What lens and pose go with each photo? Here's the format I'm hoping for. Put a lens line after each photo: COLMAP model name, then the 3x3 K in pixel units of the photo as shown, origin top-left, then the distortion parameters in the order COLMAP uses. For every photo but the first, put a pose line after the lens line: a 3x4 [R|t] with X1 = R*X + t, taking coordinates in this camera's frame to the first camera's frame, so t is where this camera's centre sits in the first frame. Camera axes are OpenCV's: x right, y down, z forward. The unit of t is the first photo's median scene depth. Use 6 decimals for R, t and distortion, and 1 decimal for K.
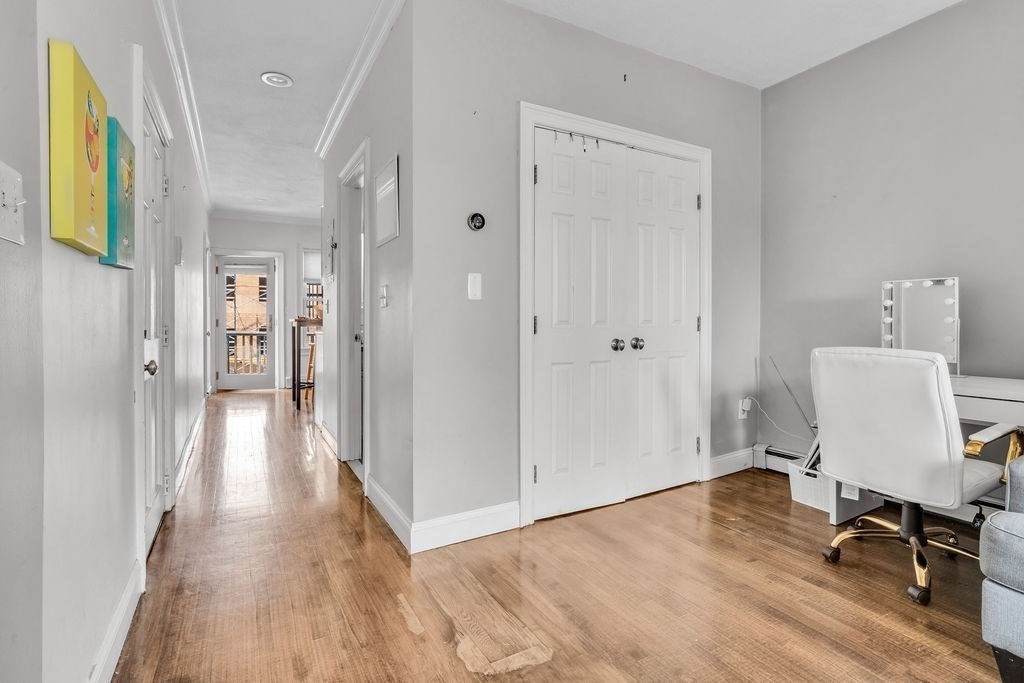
lens RADIAL K [[477.9, 0, 496.7], [0, 477.9, 331.1], [0, 0, 1]] dist [-0.013008, 0.006686]
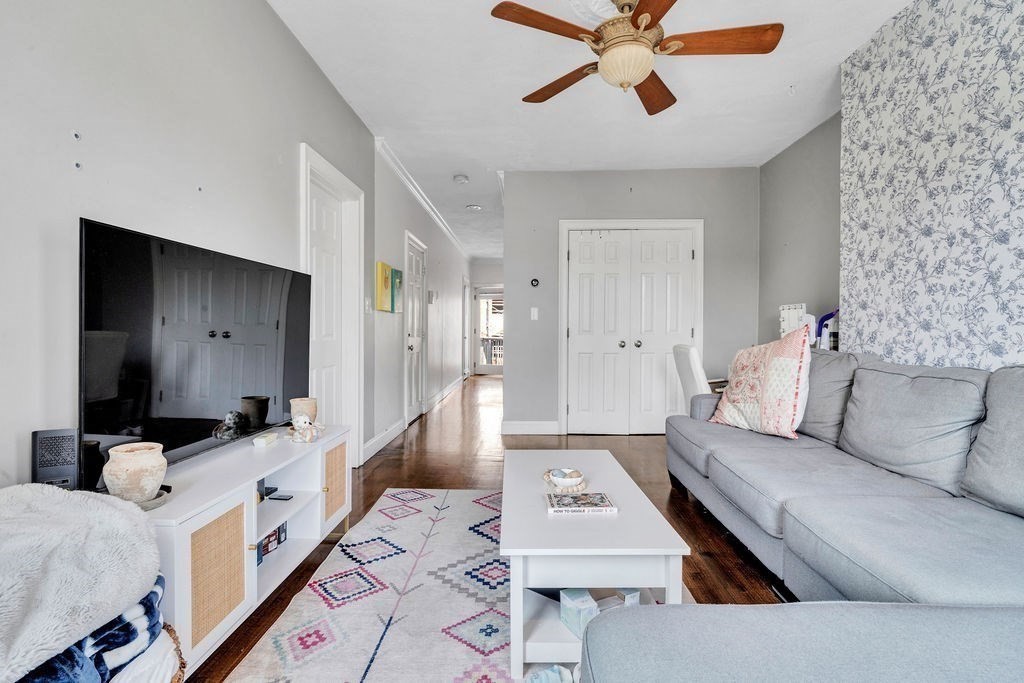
lens RADIAL K [[477.9, 0, 512.6], [0, 477.9, 338.3], [0, 0, 1]] dist [-0.013008, 0.006686]
pose [[0.858773, 0.012269, -0.512210, 0.764962], [-0.014015, 0.999902, 0.000452, 0.010337], [0.512165, 0.006791, 0.858860, -0.677479]]
